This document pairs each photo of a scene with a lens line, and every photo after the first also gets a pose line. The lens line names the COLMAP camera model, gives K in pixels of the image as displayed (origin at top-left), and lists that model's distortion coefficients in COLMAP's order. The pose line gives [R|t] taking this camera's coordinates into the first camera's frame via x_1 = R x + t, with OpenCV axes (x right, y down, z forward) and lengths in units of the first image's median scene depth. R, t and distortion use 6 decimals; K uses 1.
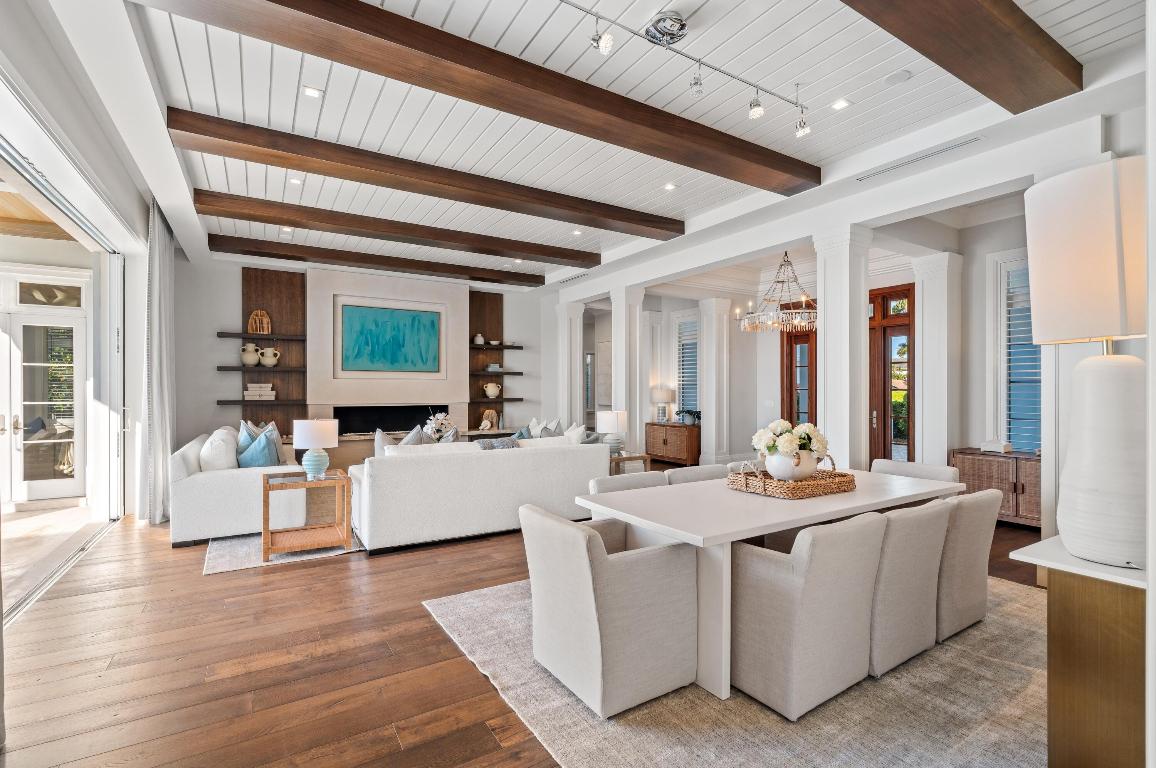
lens RADIAL K [[522.4, 0, 575.7], [0, 522.4, 386.5], [0, 0, 1]] dist [-0.001100, 0.000384]
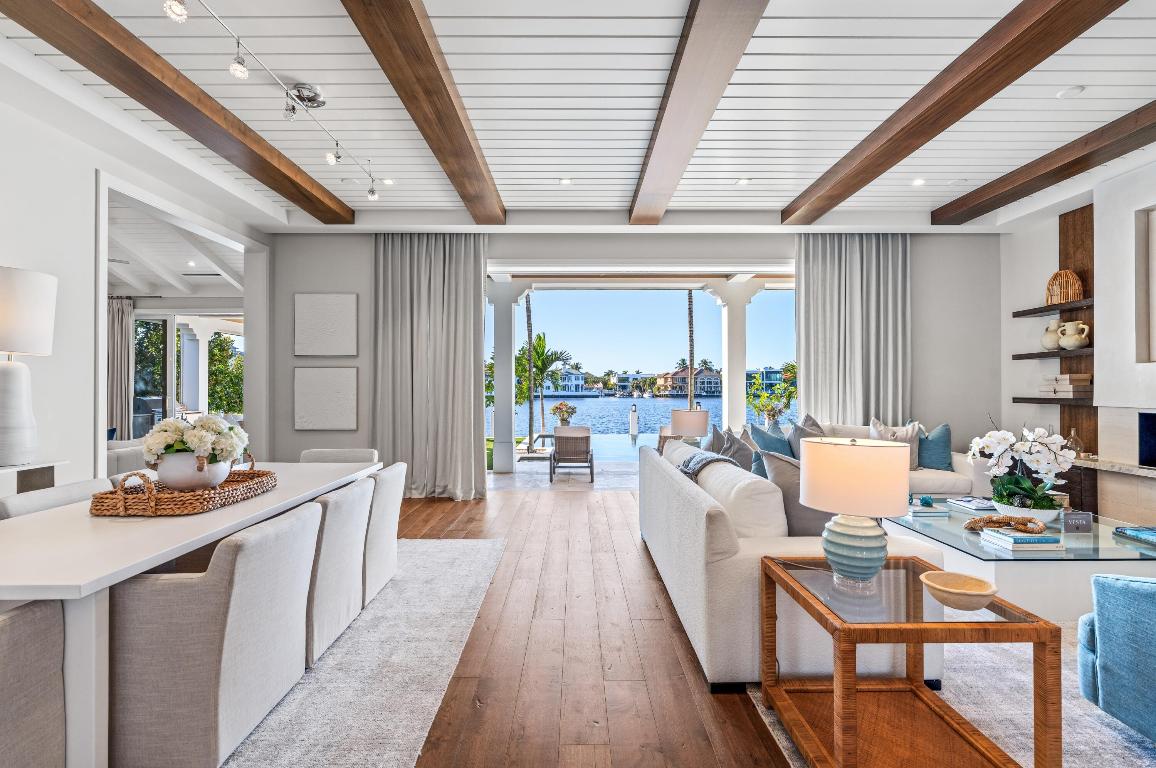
lens RADIAL K [[523.1, 0, 577.0], [0, 523.1, 384.2], [0, 0, 1]] dist [-0.001248, 0.000790]
pose [[-0.517912, -0.007993, -0.855396, 0.300040], [0.003399, 0.999929, -0.011402, 0.011786], [0.855427, -0.008812, -0.517848, 0.719379]]
